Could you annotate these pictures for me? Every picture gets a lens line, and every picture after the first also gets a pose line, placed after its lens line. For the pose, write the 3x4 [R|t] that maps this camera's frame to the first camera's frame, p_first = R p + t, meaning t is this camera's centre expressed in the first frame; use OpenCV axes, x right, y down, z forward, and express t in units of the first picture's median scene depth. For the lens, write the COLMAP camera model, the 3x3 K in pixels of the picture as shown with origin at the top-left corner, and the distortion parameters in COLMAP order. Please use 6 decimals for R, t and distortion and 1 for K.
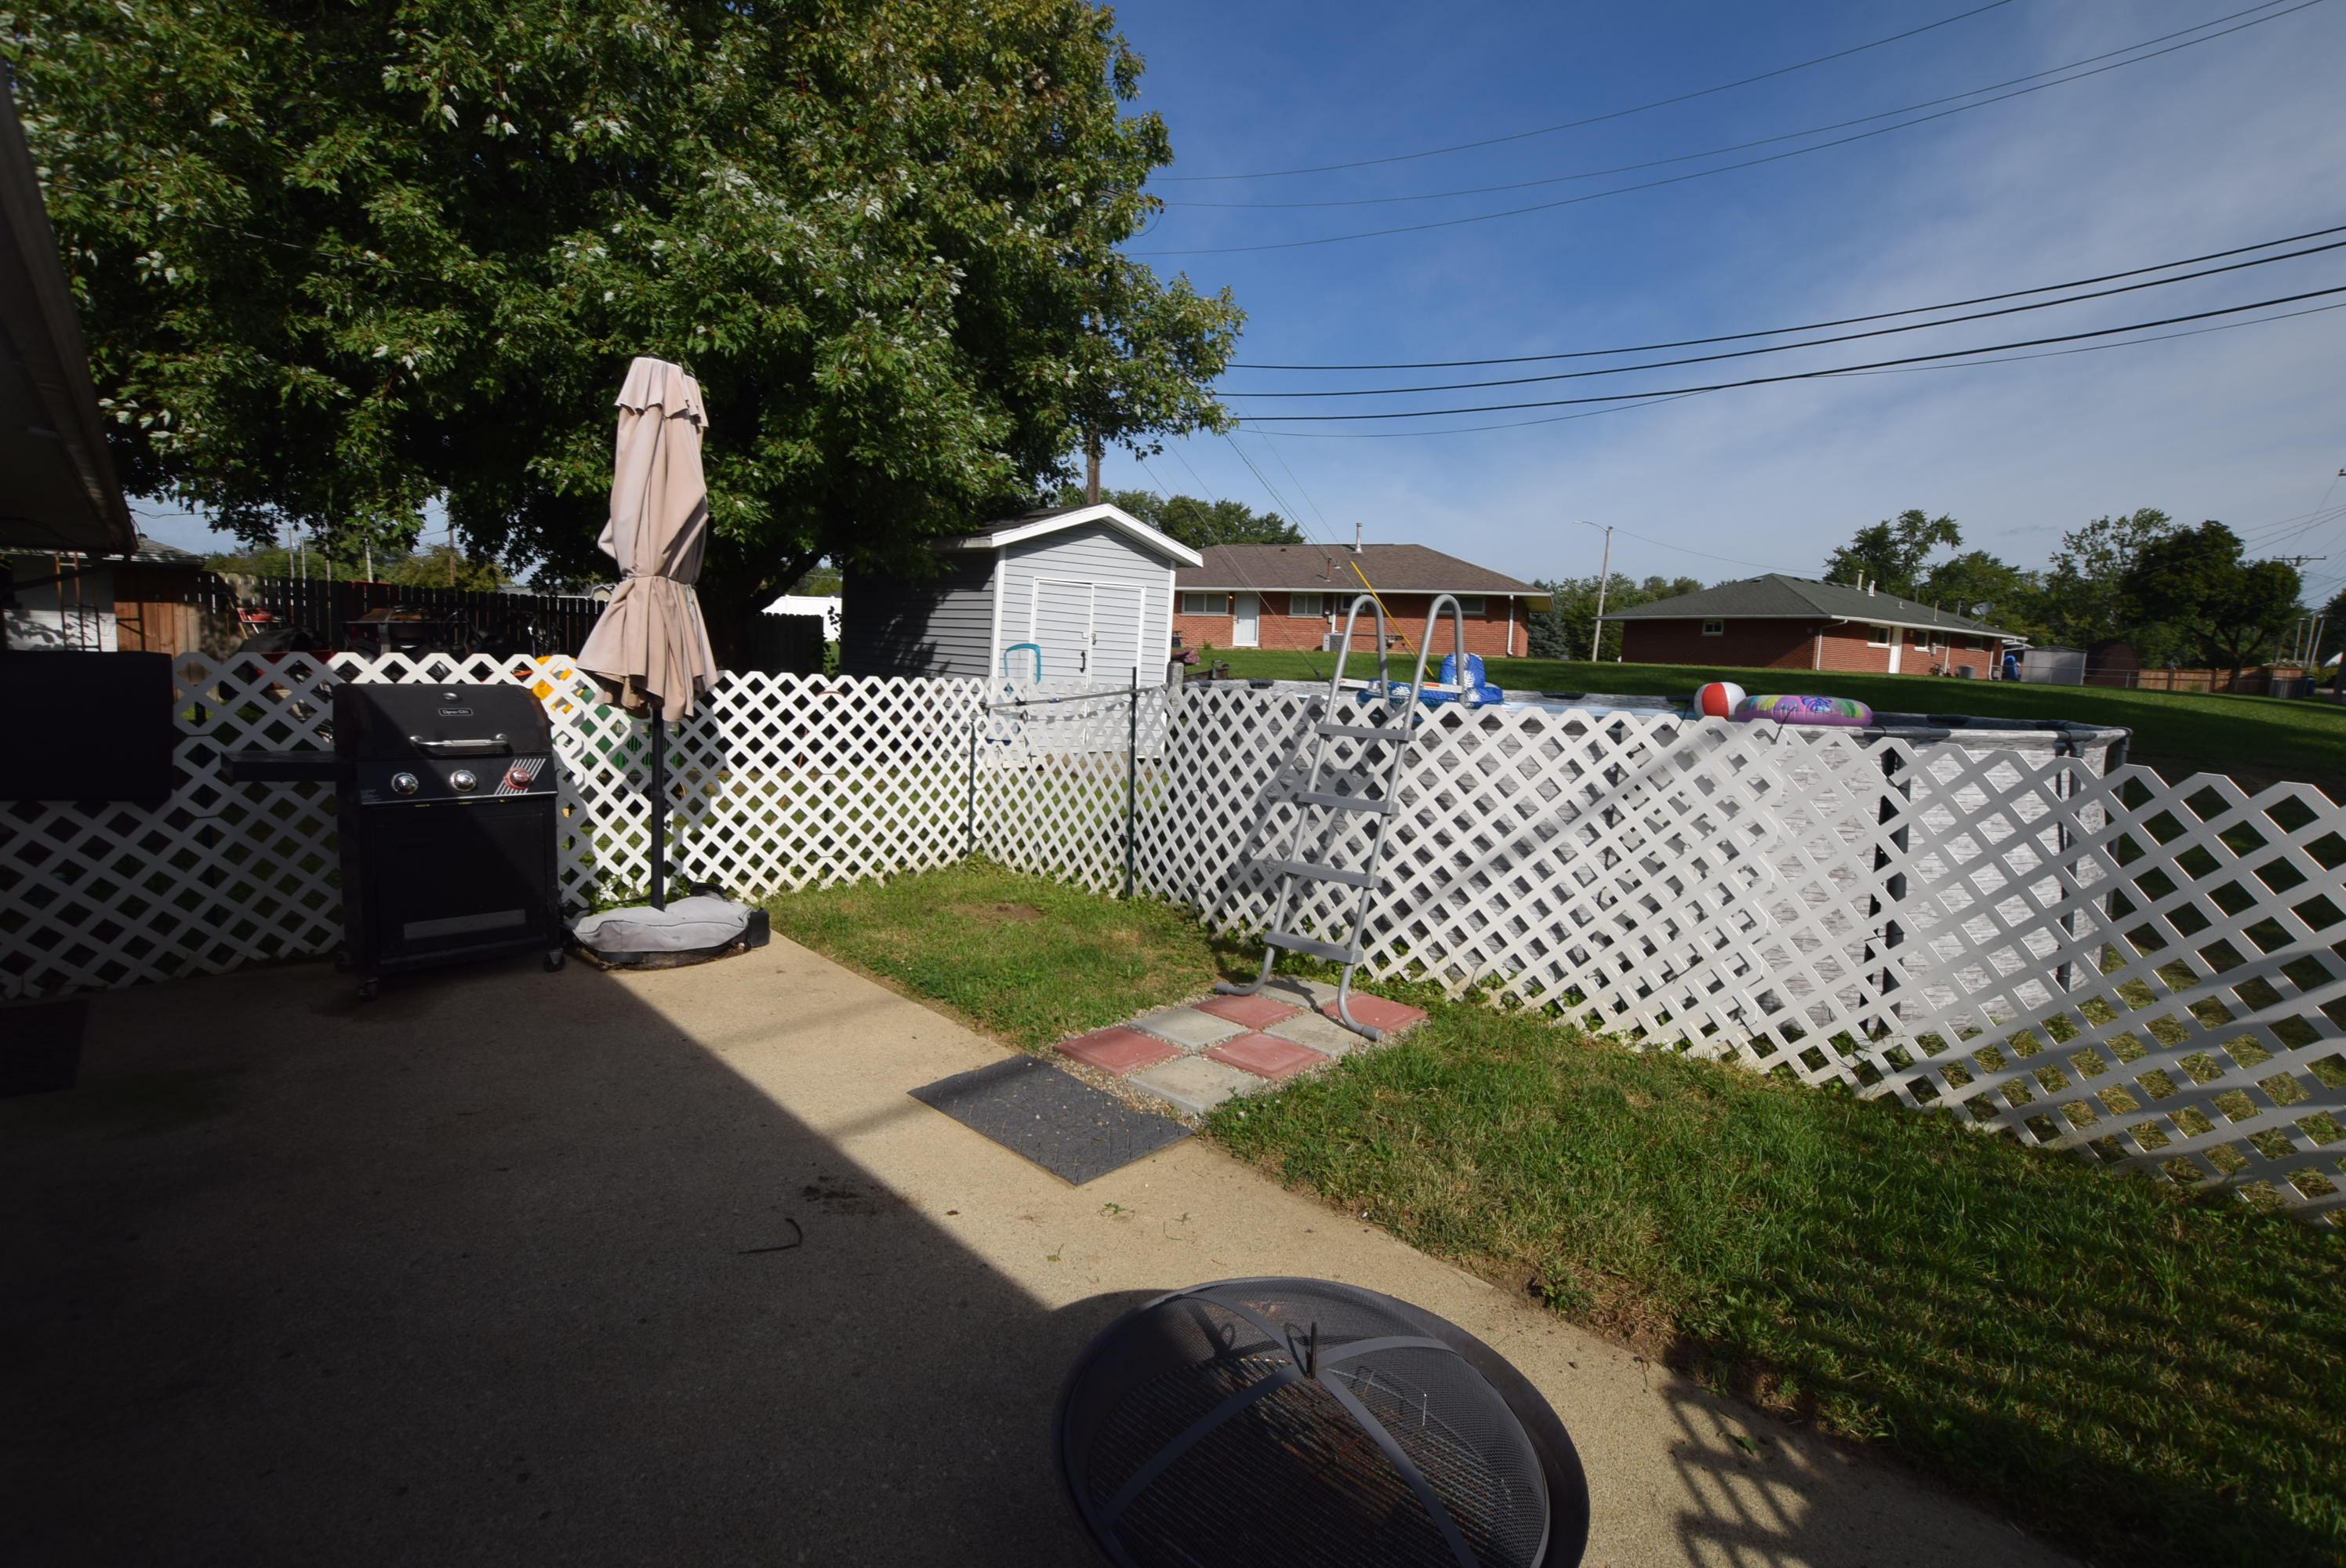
lens RADIAL K [[1027.6, 0, 1173.0], [0, 1027.6, 784.0], [0, 0, 1]] dist [-0.043058, 0.007788]
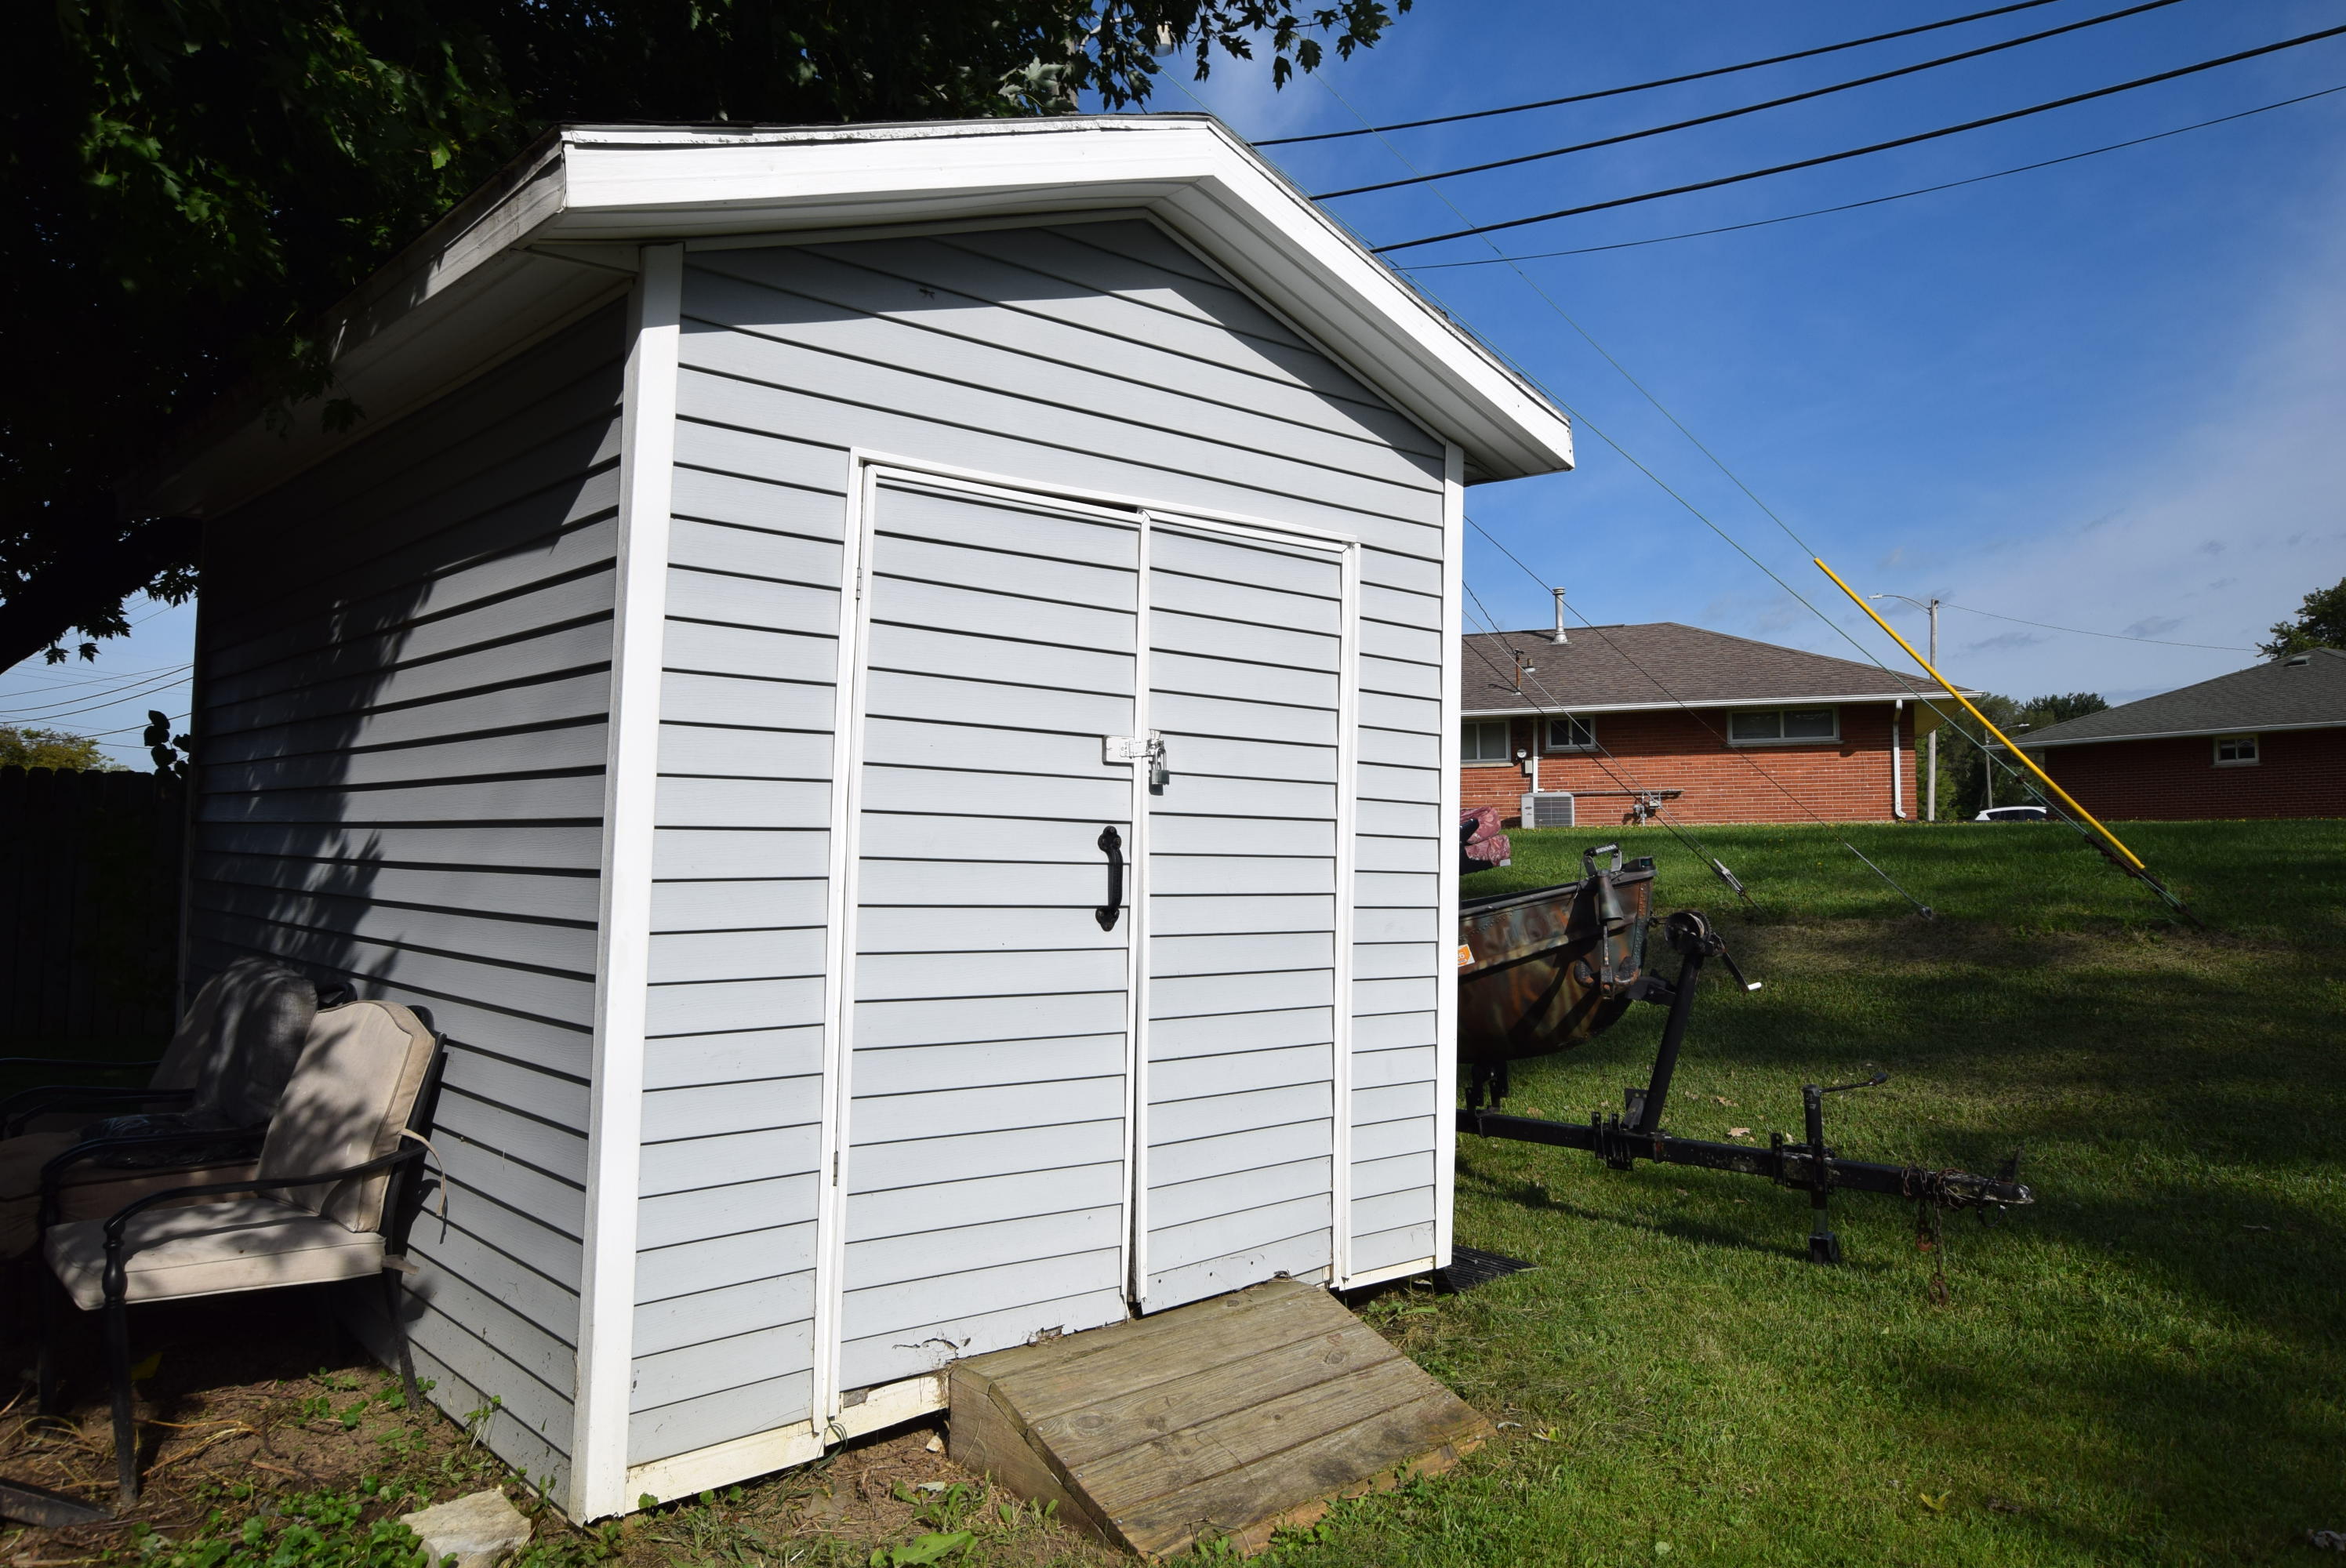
lens RADIAL K [[1548.6, 0, 1173.0], [0, 1548.6, 784.0], [0, 0, 1]] dist [-0.005272, 0.002228]
pose [[0.999013, -0.044407, 0.000460, -0.026198], [0.043843, 0.984587, -0.169312, -0.029600], [0.007066, 0.169165, 0.985562, 0.242585]]
